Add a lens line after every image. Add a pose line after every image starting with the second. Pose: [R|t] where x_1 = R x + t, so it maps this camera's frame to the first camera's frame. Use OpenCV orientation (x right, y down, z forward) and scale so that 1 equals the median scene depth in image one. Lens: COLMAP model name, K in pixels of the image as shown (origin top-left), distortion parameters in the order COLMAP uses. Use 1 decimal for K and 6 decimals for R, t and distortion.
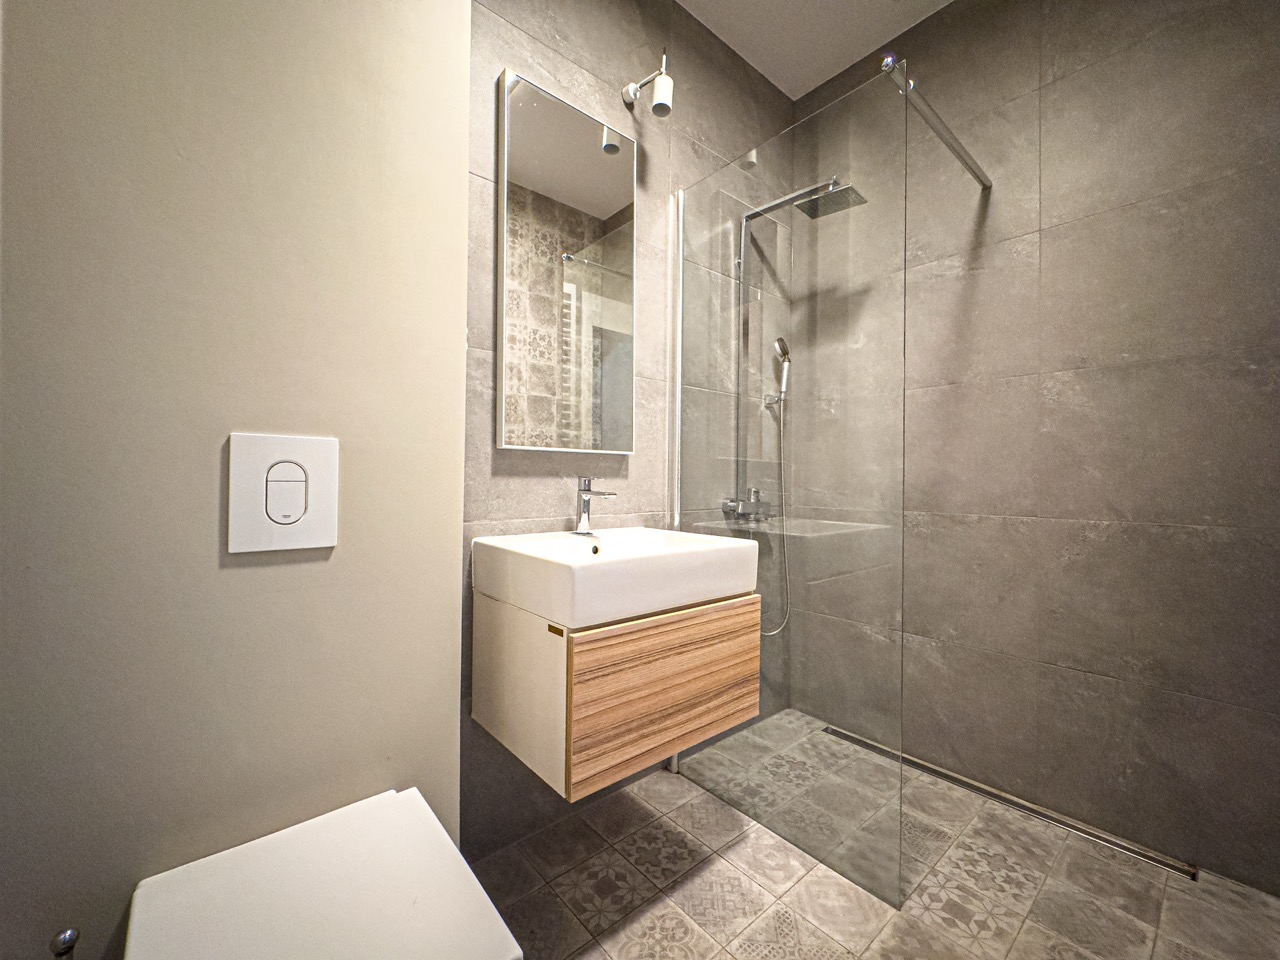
lens RADIAL K [[511.1, 0, 642.2], [0, 511.1, 479.0], [0, 0, 1]] dist [-0.002885, 0.000673]
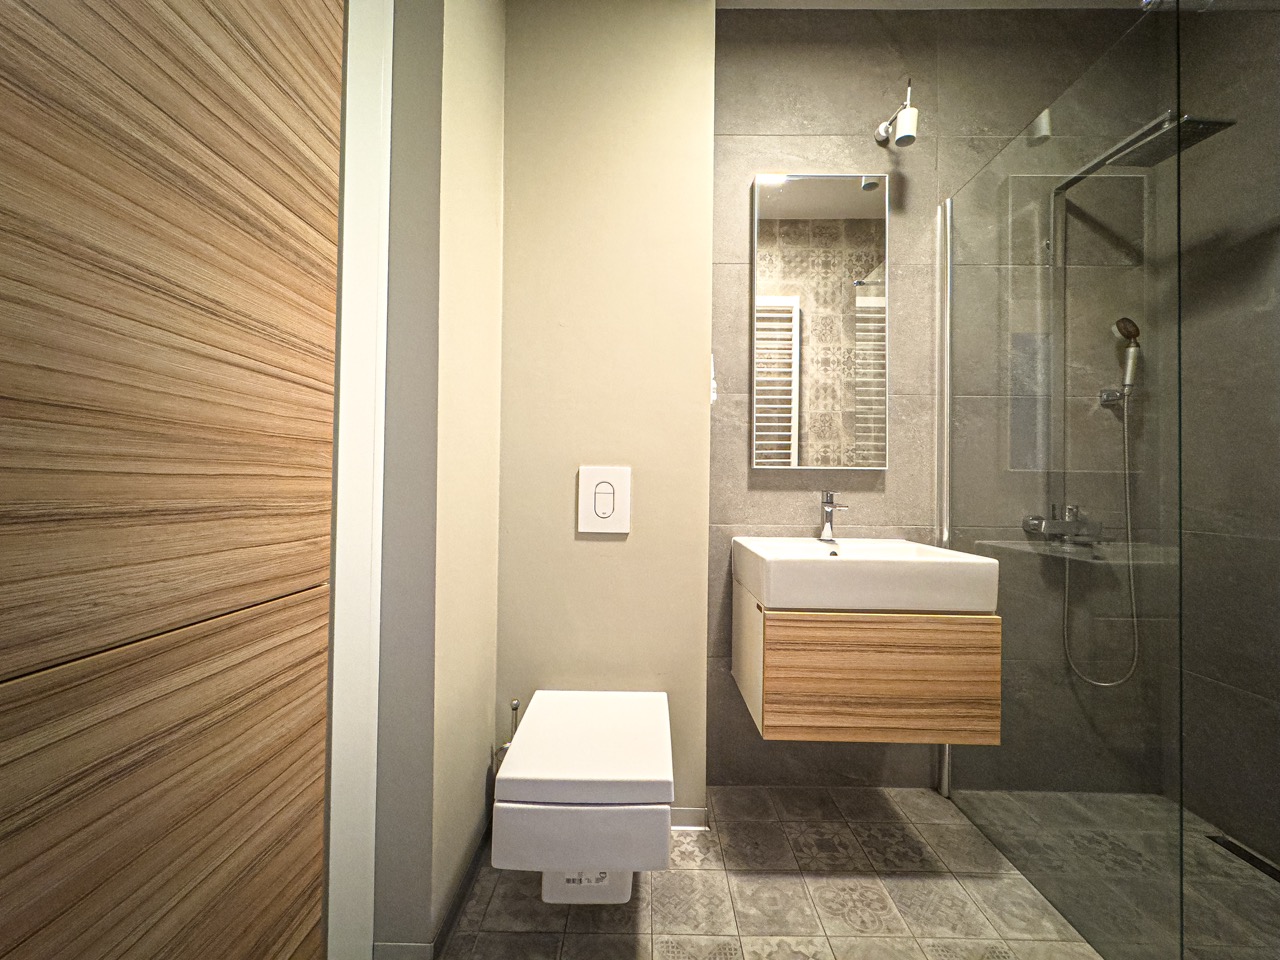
lens RADIAL K [[511.1, 0, 640.8], [0, 511.1, 478.5], [0, 0, 1]] dist [-0.002885, 0.000673]
pose [[0.753918, -0.009965, -0.656893, 0.301587], [-0.004137, 0.999793, -0.019915, -0.006936], [0.656955, 0.017732, 0.753721, -0.131061]]
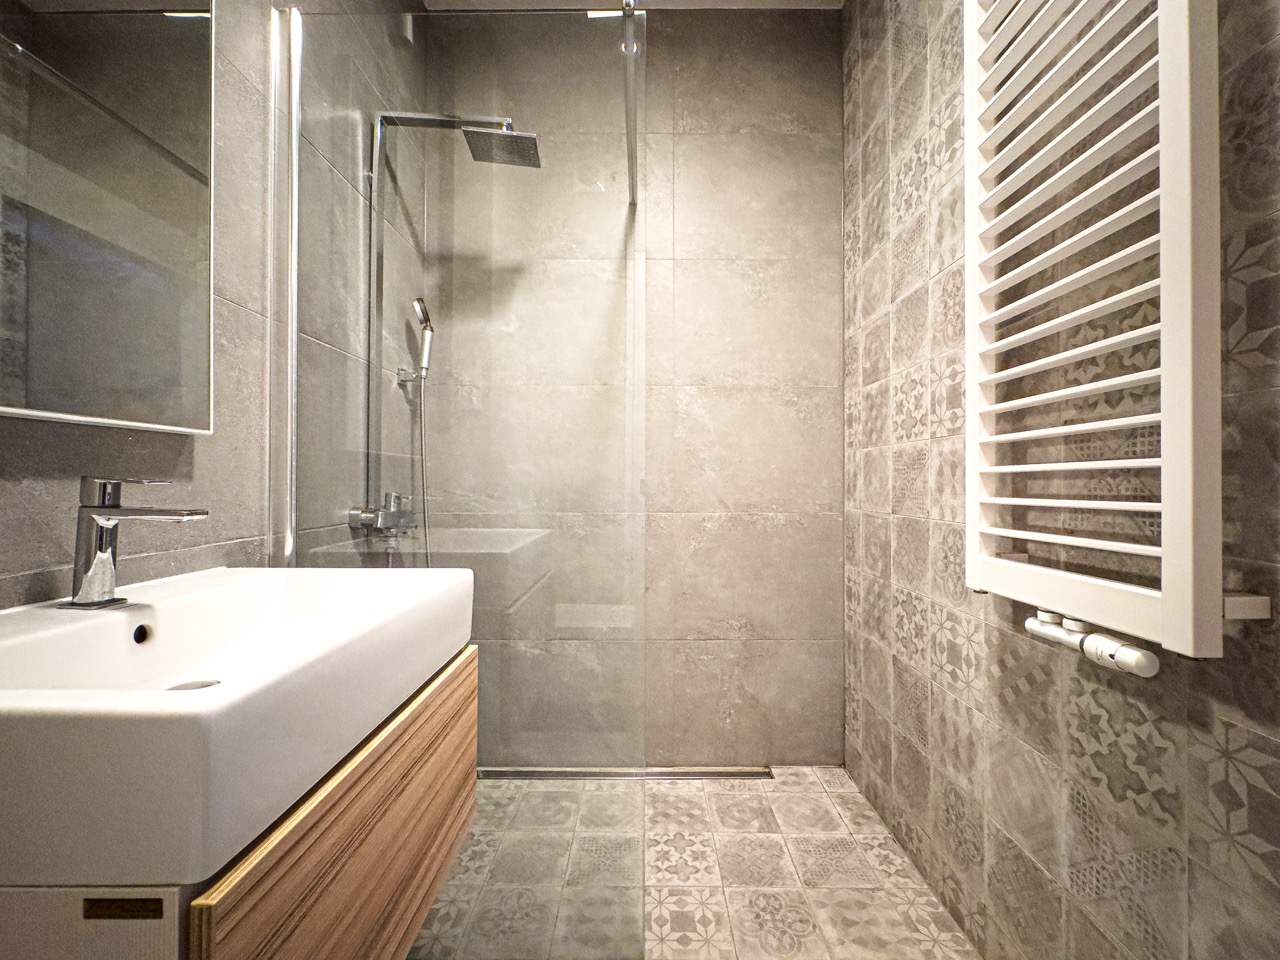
lens RADIAL K [[511.1, 0, 640.0], [0, 511.1, 479.0], [0, 0, 1]] dist [-0.002885, 0.000673]
pose [[0.659244, -0.003693, 0.751920, -0.127386], [0.003089, 0.999993, 0.002202, -0.001827], [-0.751923, 0.000871, 0.659250, 0.318153]]
